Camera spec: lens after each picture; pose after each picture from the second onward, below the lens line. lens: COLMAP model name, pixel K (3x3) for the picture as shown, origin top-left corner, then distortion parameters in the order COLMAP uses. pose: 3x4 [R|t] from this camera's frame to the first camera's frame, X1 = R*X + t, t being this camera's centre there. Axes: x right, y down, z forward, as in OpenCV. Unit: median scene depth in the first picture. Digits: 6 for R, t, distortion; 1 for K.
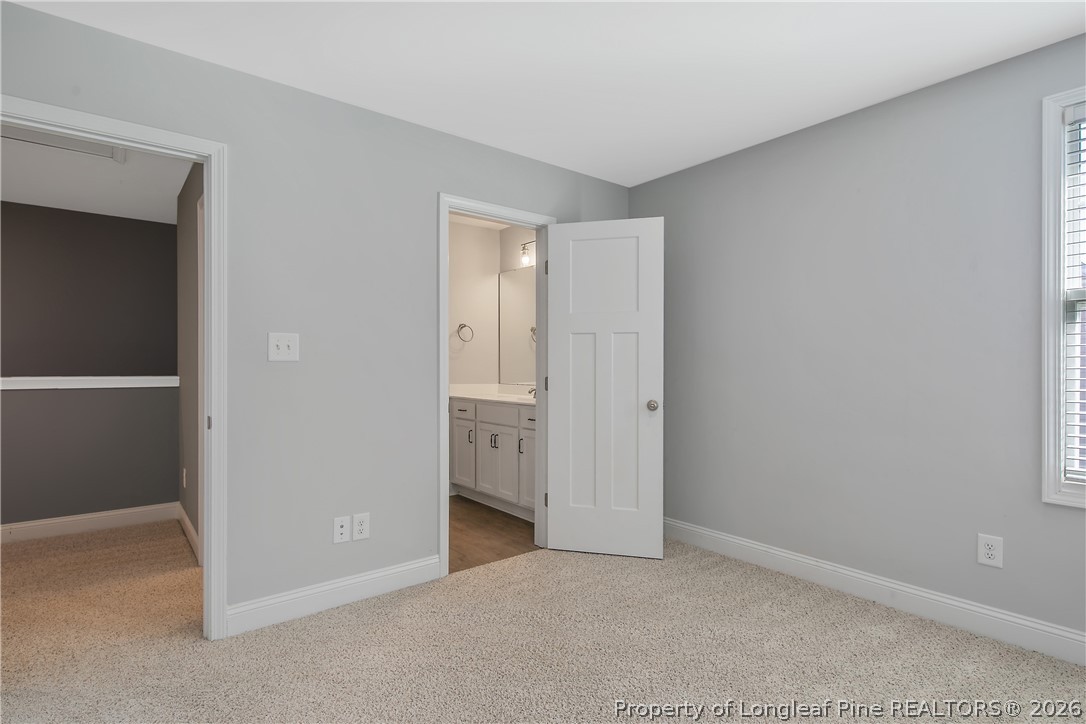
lens RADIAL K [[533.1, 0, 543.0], [0, 533.1, 362.0], [0, 0, 1]] dist [-0.000348, -0.000531]
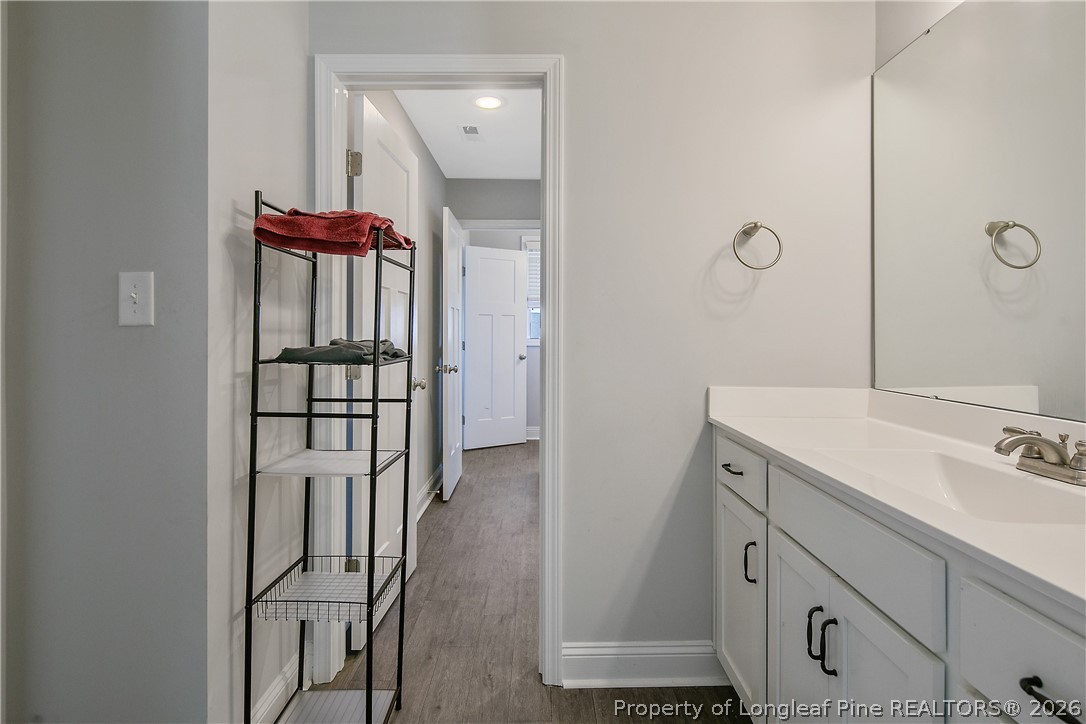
lens RADIAL K [[527.2, 0, 537.5], [0, 527.2, 337.1], [0, 0, 1]] dist [0.000329, -0.000788]
pose [[0.768542, -0.000910, -0.639799, -0.045915], [0.005077, 0.999976, 0.004676, 0.005830], [0.639779, -0.006842, 0.768528, 0.922471]]
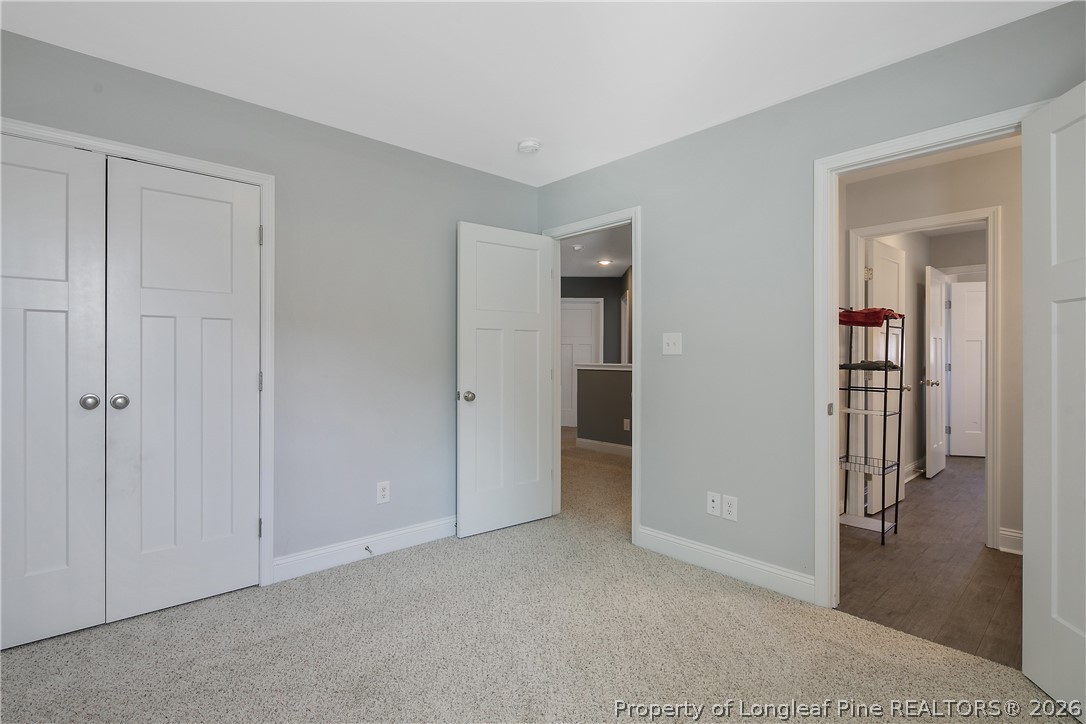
lens RADIAL K [[530.6, 0, 540.9], [0, 530.6, 350.7], [0, 0, 1]] dist [0.000912, -0.002847]
pose [[0.057495, -0.013945, -0.998248, 0.566222], [0.000206, 0.999903, -0.013956, 0.004281], [0.998346, 0.000597, 0.057492, 0.442176]]
